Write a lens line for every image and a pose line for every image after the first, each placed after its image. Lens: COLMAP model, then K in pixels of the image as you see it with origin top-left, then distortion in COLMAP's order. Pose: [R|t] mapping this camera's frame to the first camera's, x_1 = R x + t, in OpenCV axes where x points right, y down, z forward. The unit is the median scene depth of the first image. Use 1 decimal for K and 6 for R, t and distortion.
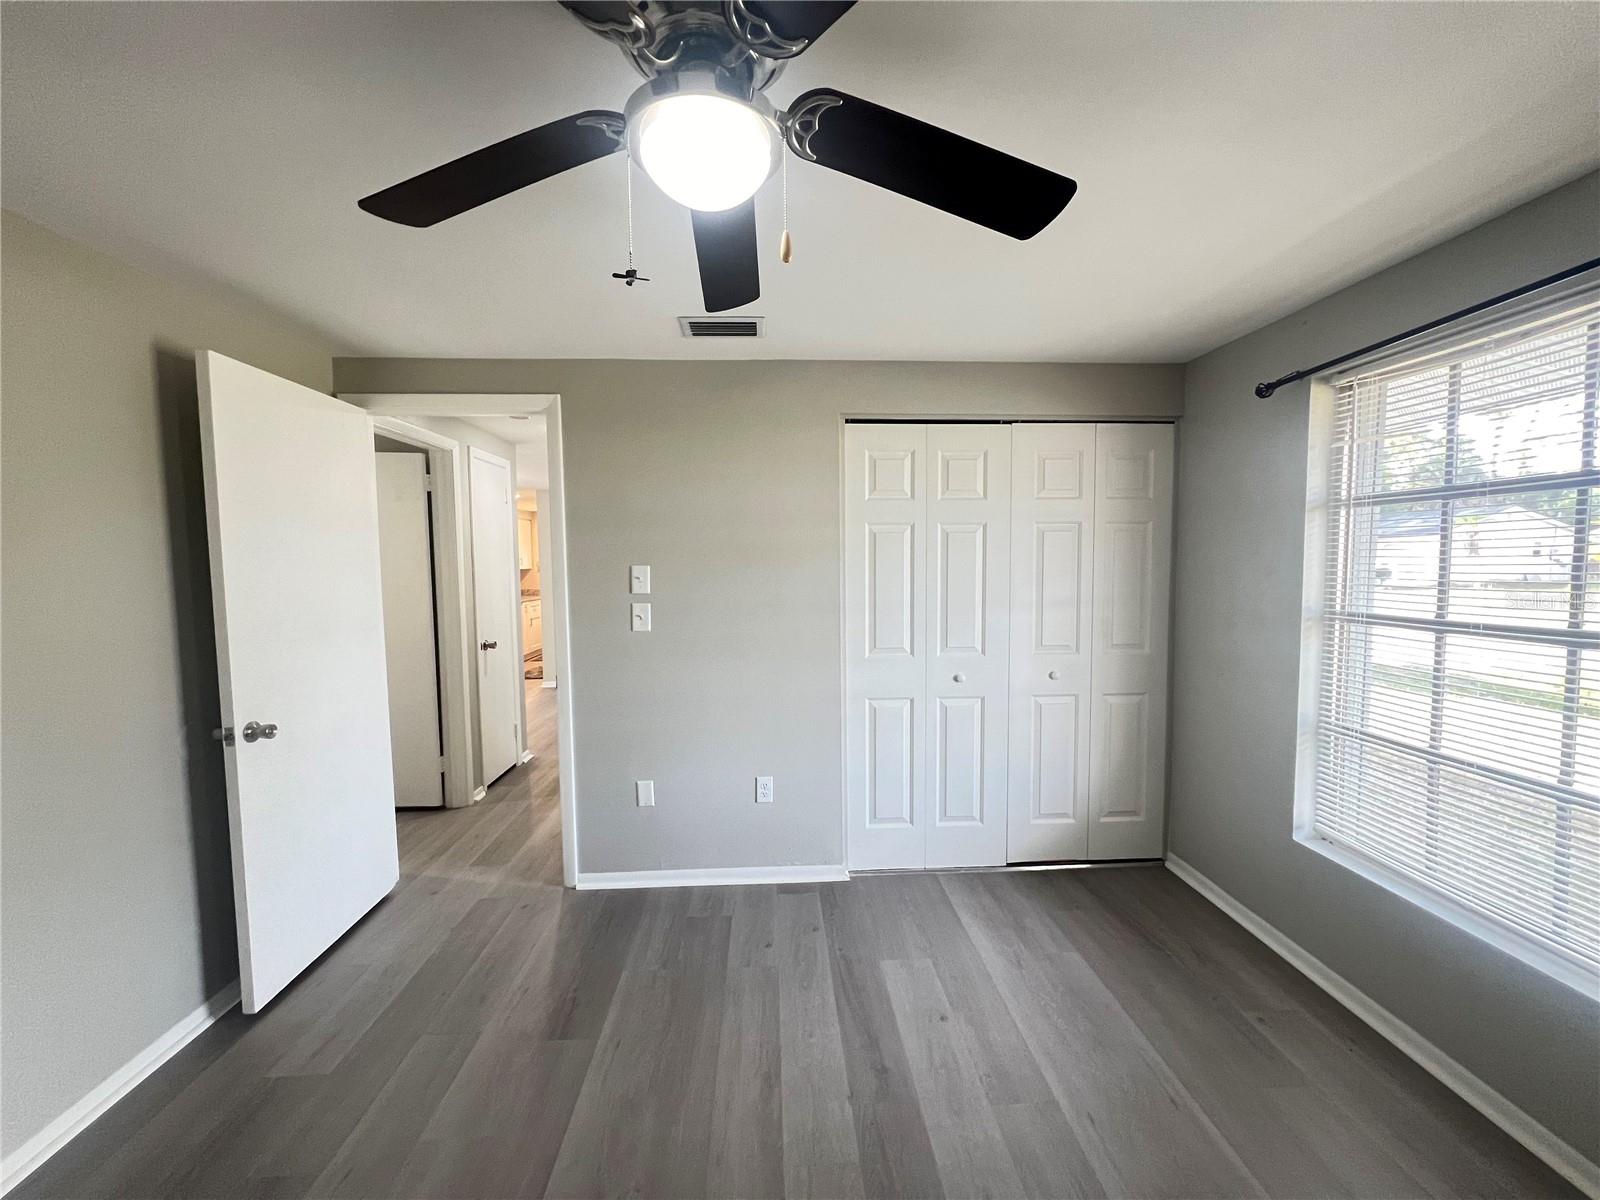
lens RADIAL K [[635.4, 0, 811.0], [0, 635.4, 595.9], [0, 0, 1]] dist [-0.001985, 0.001519]
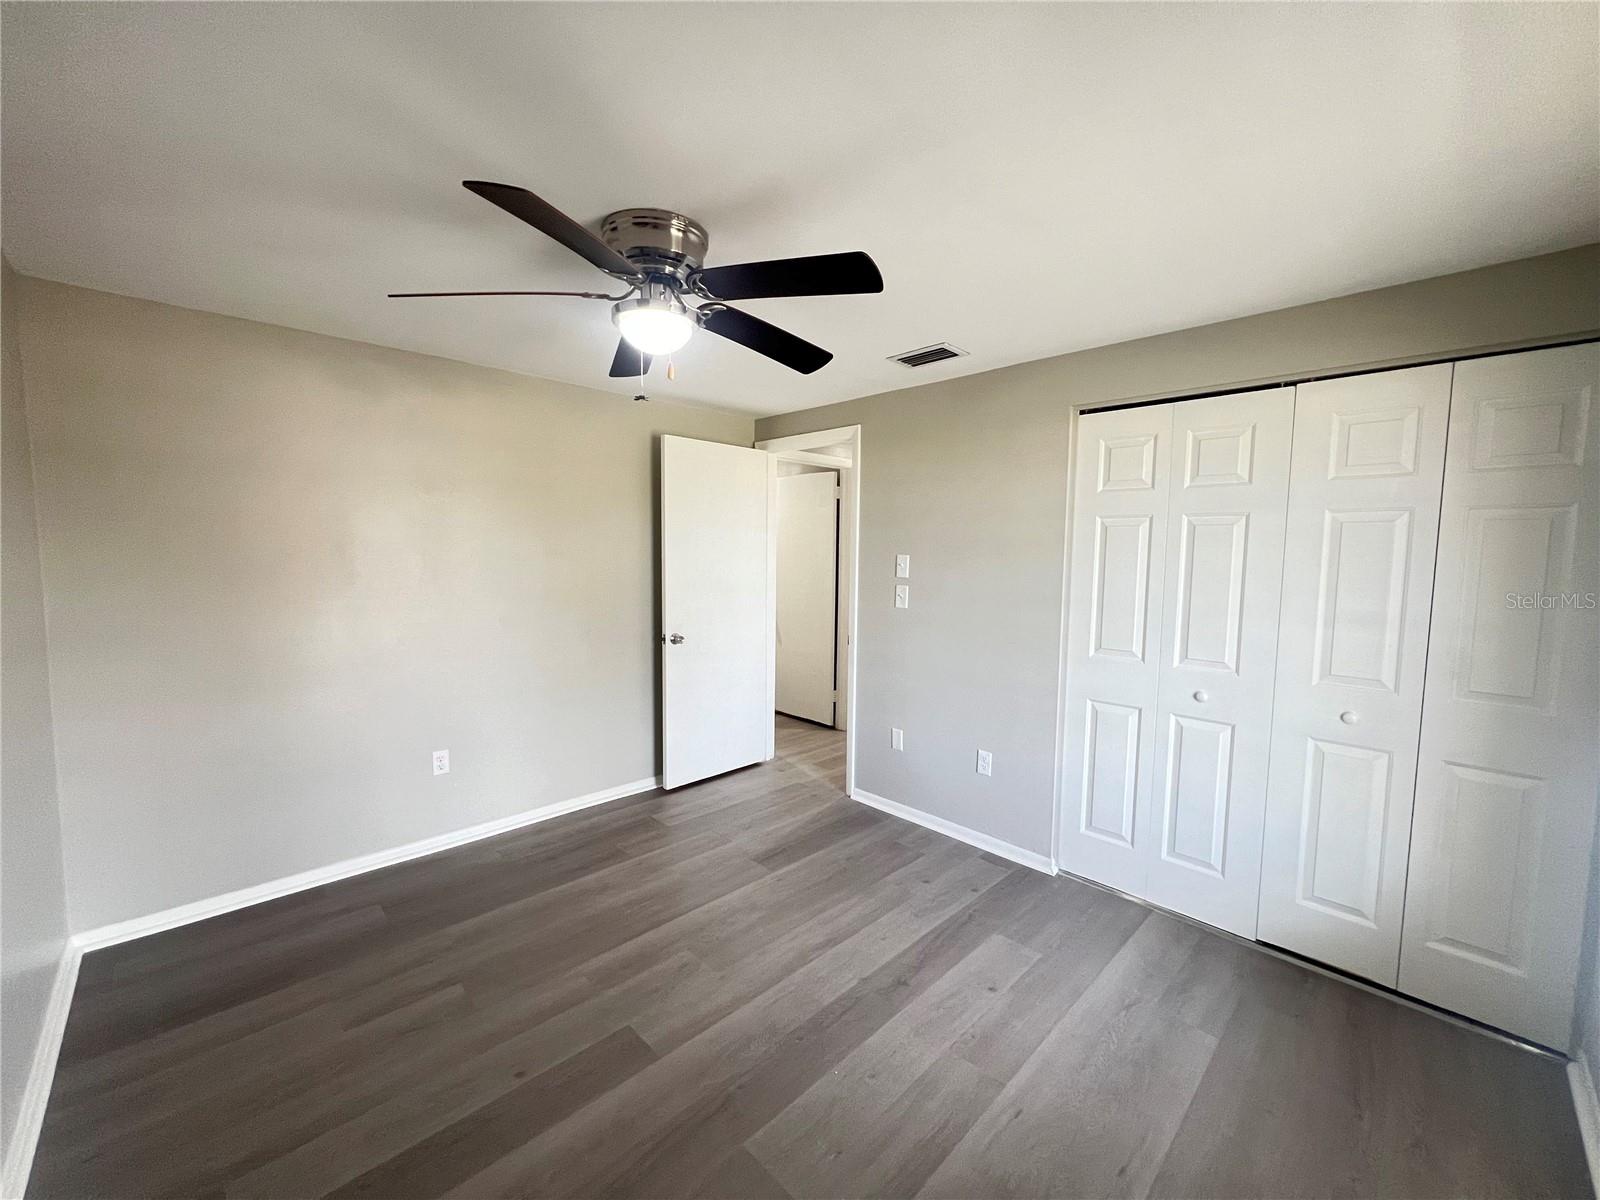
lens RADIAL K [[635.4, 0, 804.8], [0, 635.4, 593.3], [0, 0, 1]] dist [-0.001985, 0.001519]
pose [[0.662256, 0.069146, -0.746080, 0.522881], [-0.062734, 0.997353, 0.036749, -0.006573], [0.746647, 0.022467, 0.664841, 0.037381]]
